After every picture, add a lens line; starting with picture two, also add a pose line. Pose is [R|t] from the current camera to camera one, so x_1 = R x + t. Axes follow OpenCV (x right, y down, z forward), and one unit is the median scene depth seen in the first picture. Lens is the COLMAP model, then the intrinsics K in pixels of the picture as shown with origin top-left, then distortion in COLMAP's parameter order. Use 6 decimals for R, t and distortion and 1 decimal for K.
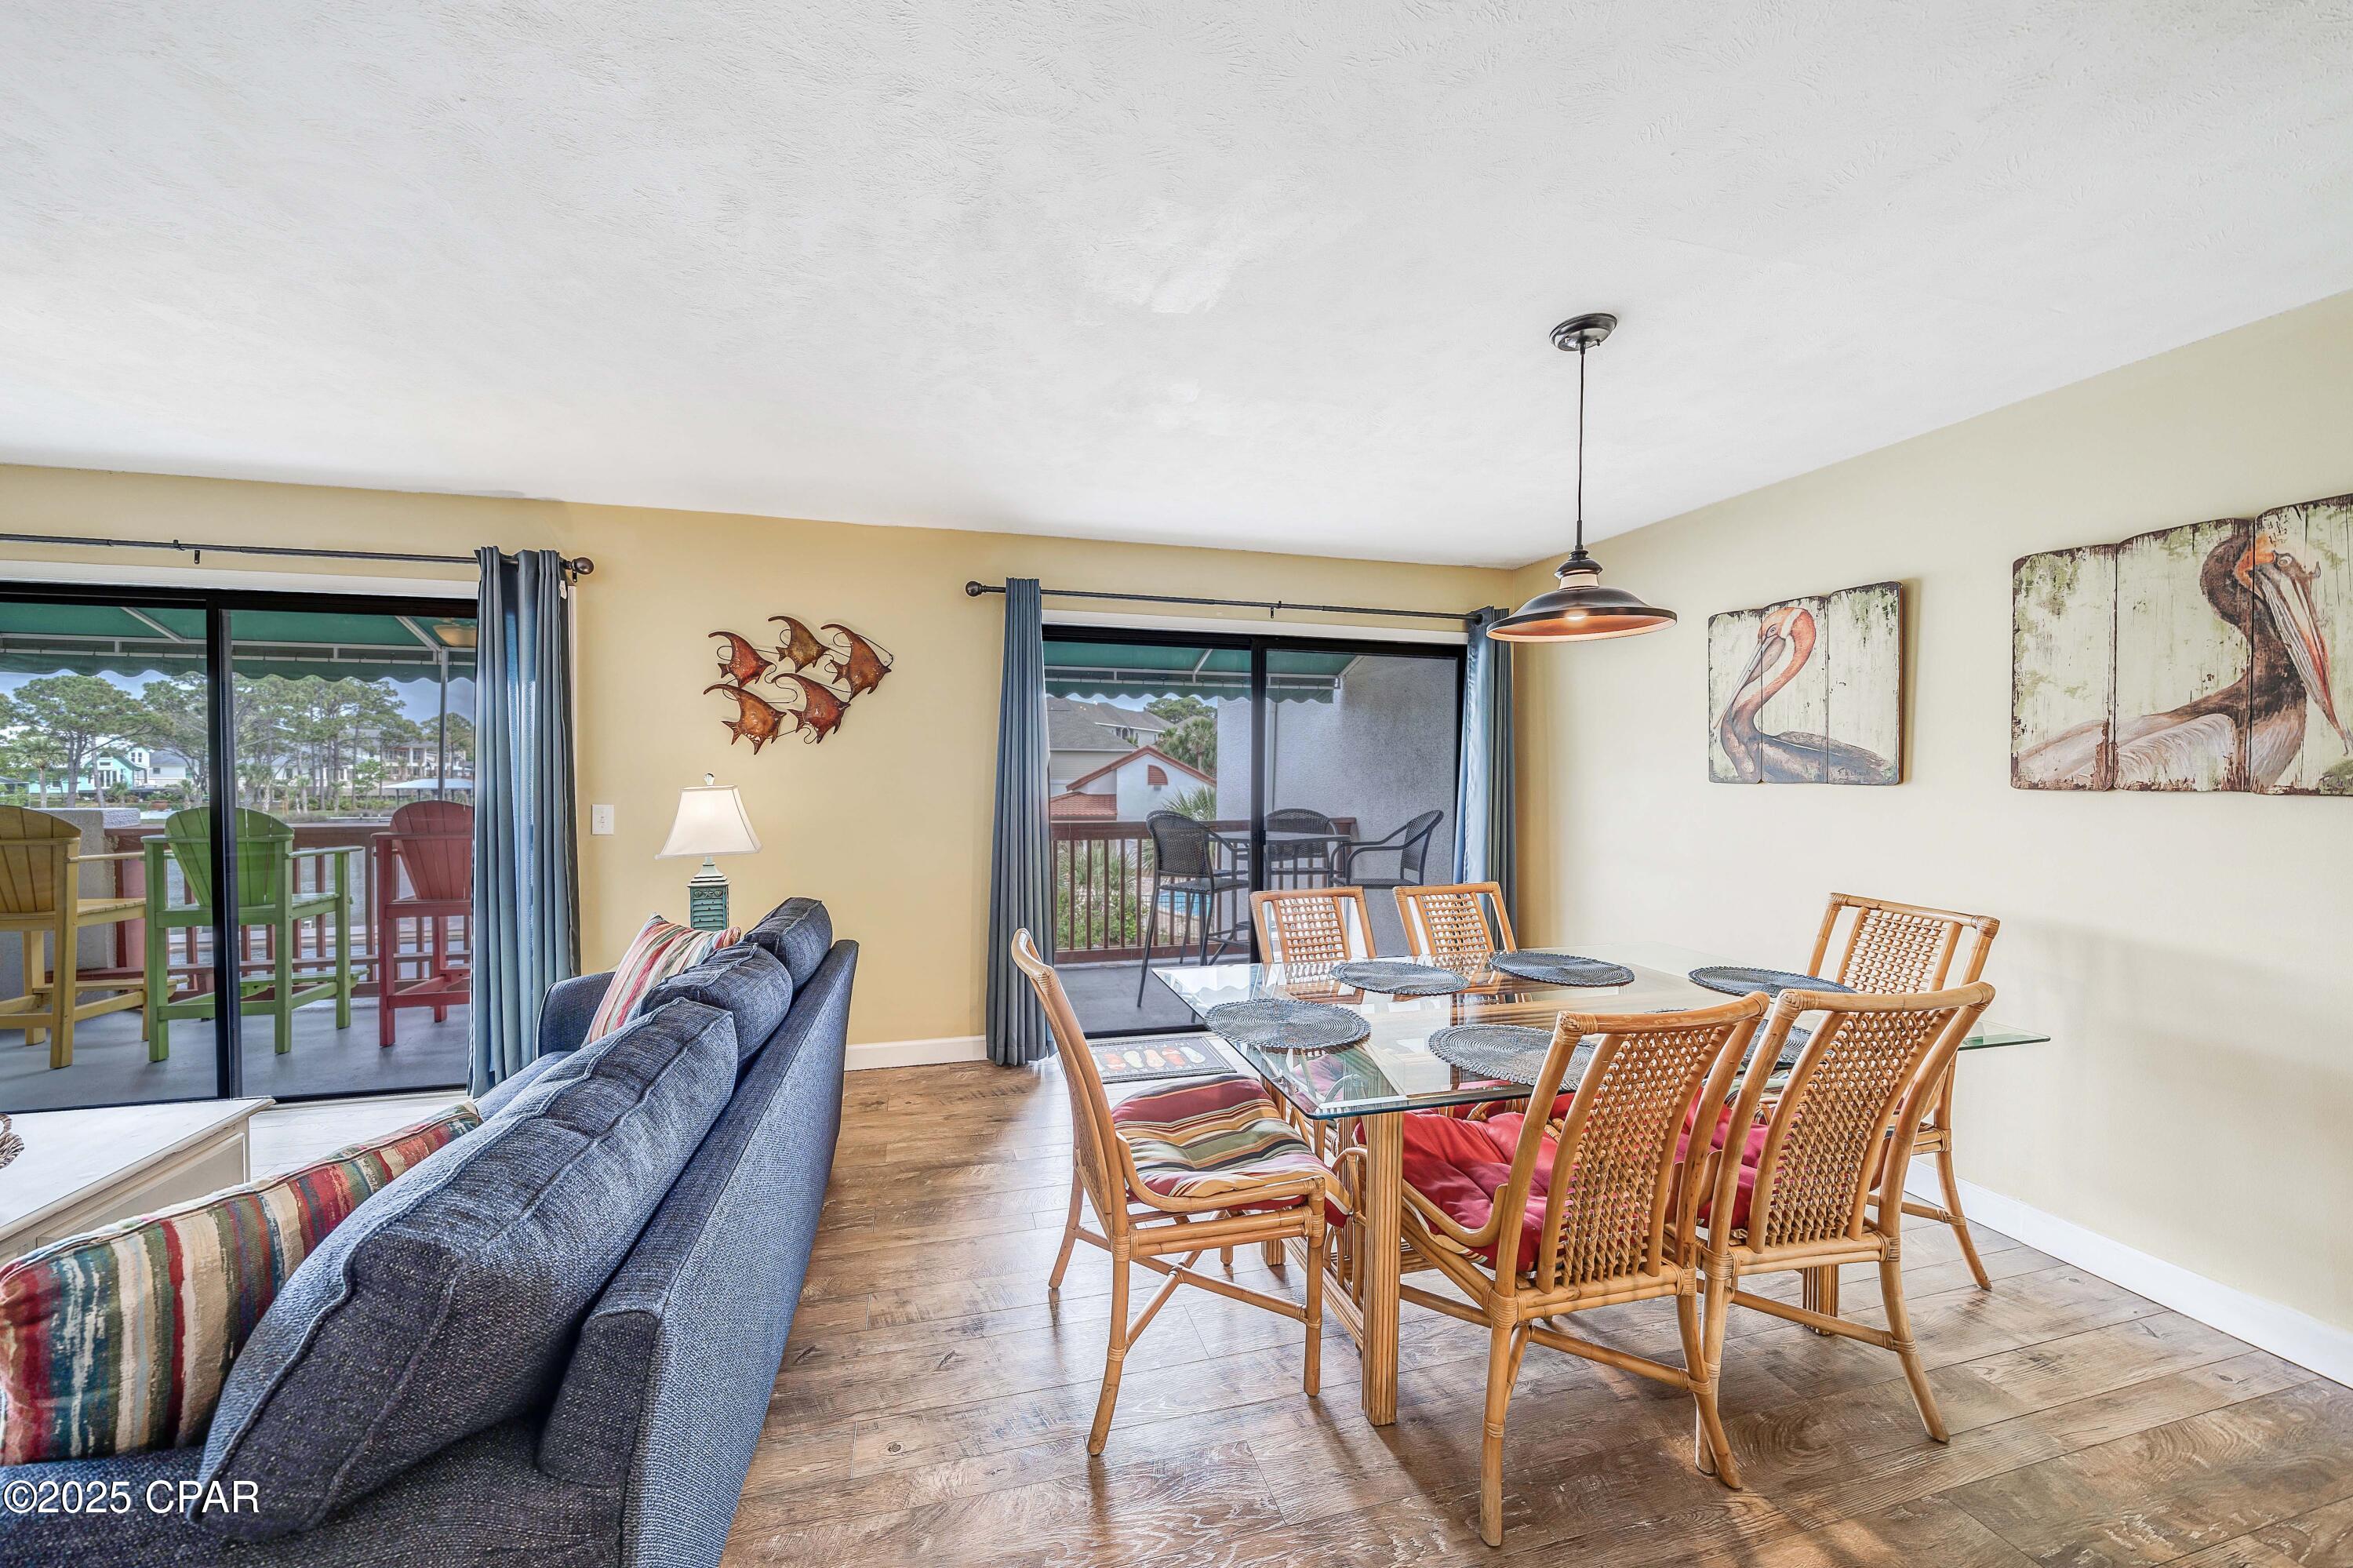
lens RADIAL K [[824.4, 0, 1137.0], [0, 824.4, 788.2], [0, 0, 1]] dist [-0.003530, -0.000090]
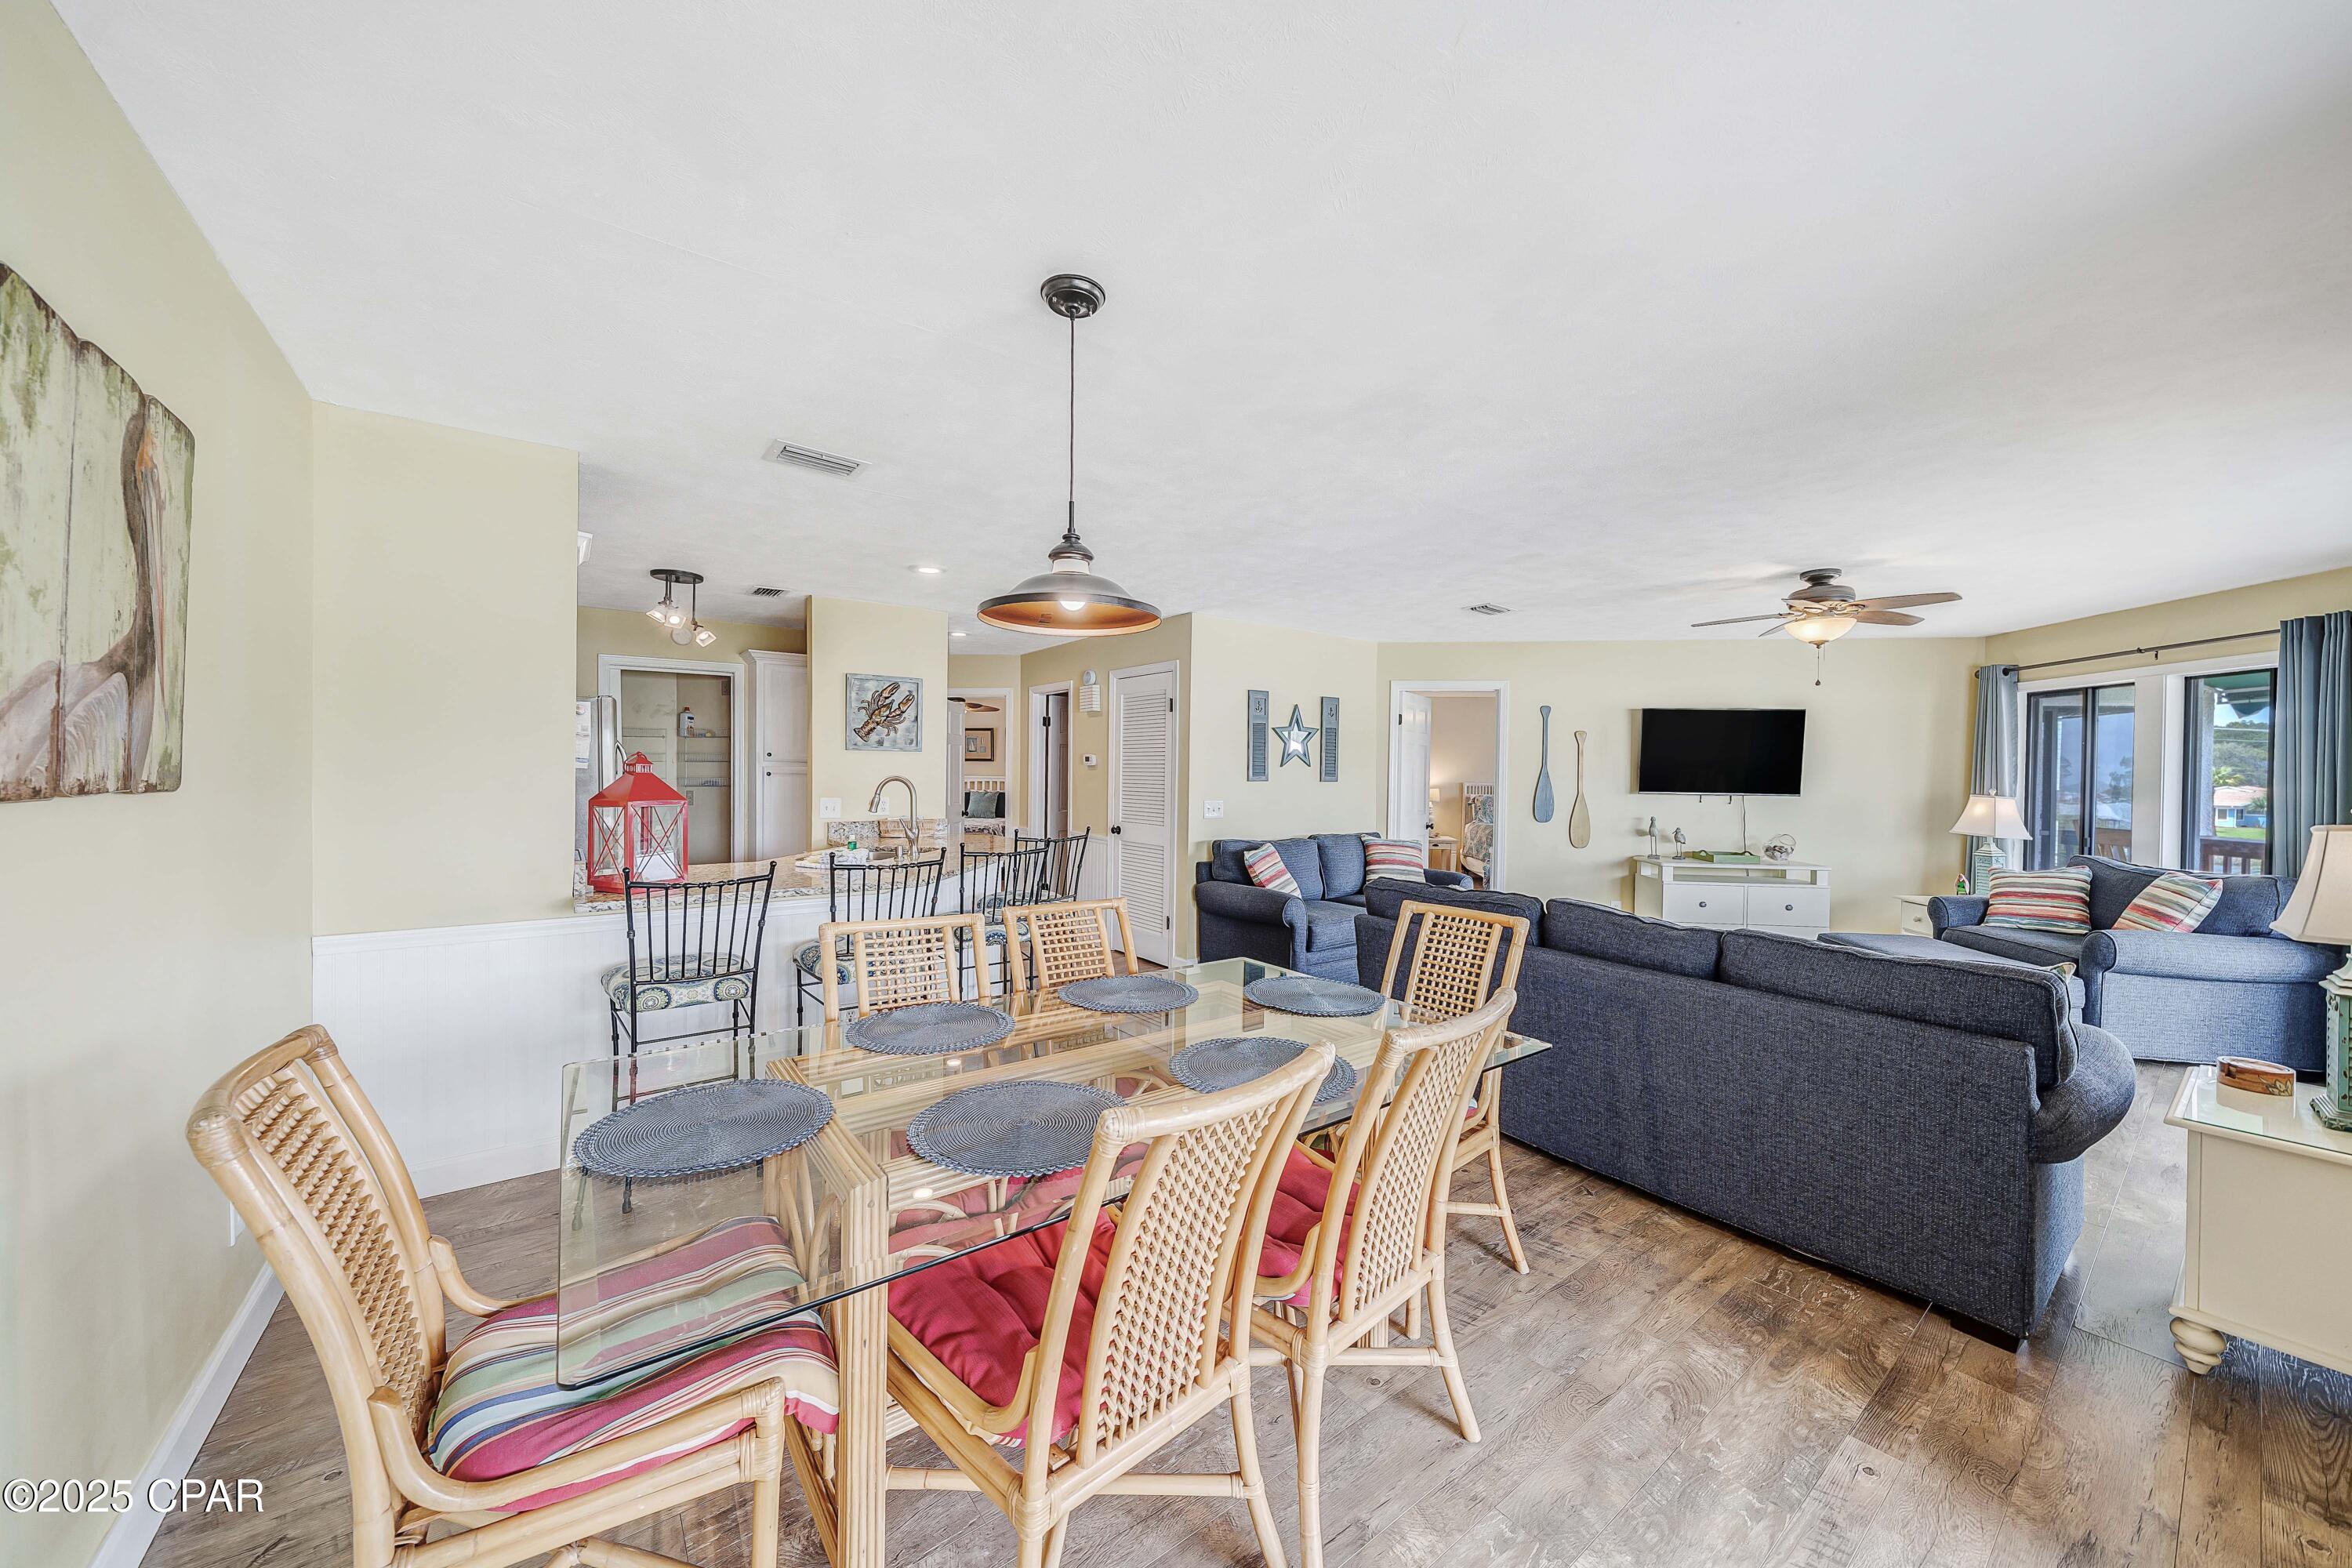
lens RADIAL K [[812.8, 0, 1171.0], [0, 812.8, 786.3], [0, 0, 1]] dist [-0.001077, 0.000075]
pose [[-0.923248, -0.005337, -0.384167, 0.483604], [-0.023377, 0.998831, 0.042303, -0.031142], [0.383492, 0.048037, -0.922294, 1.172369]]
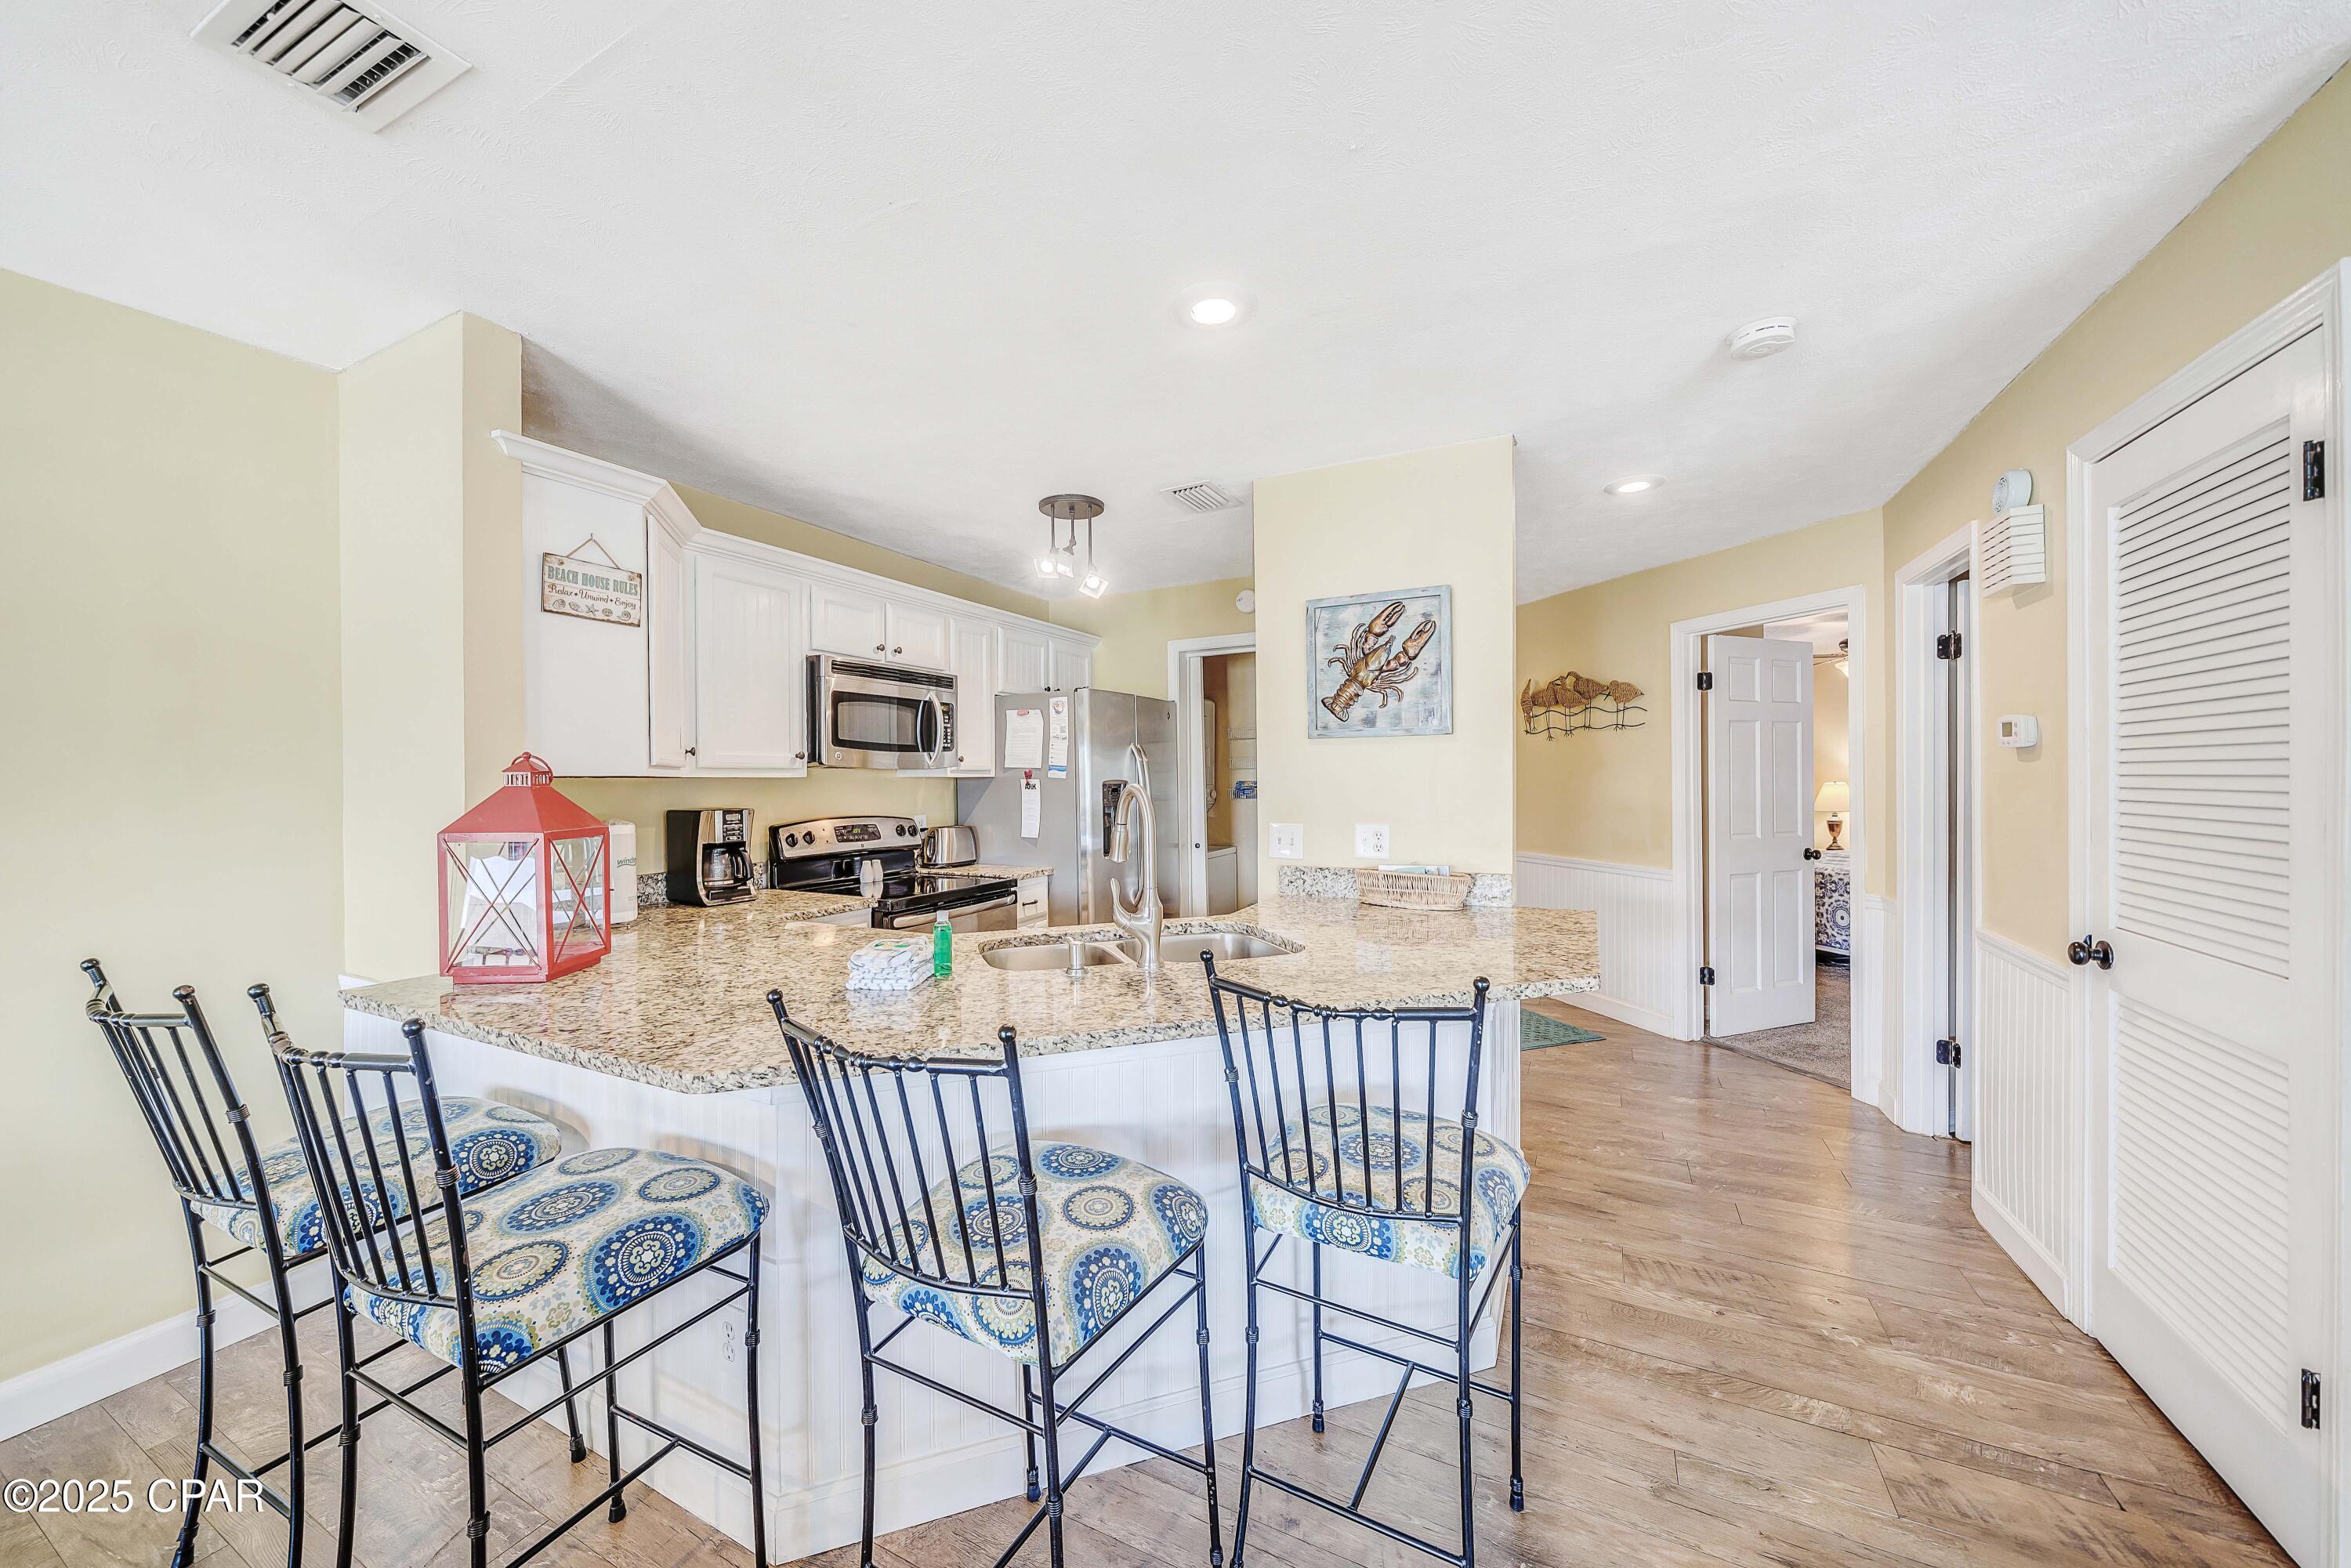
lens RADIAL K [[828.3, 0, 1165.0], [0, 828.3, 785.3], [0, 0, 1]] dist [-0.003125, -0.000148]
pose [[-0.747238, 0.000171, 0.664556, -0.018522], [0.026428, 0.999217, 0.029459, 0.000368], [-0.664031, 0.039575, -0.746657, 0.257933]]
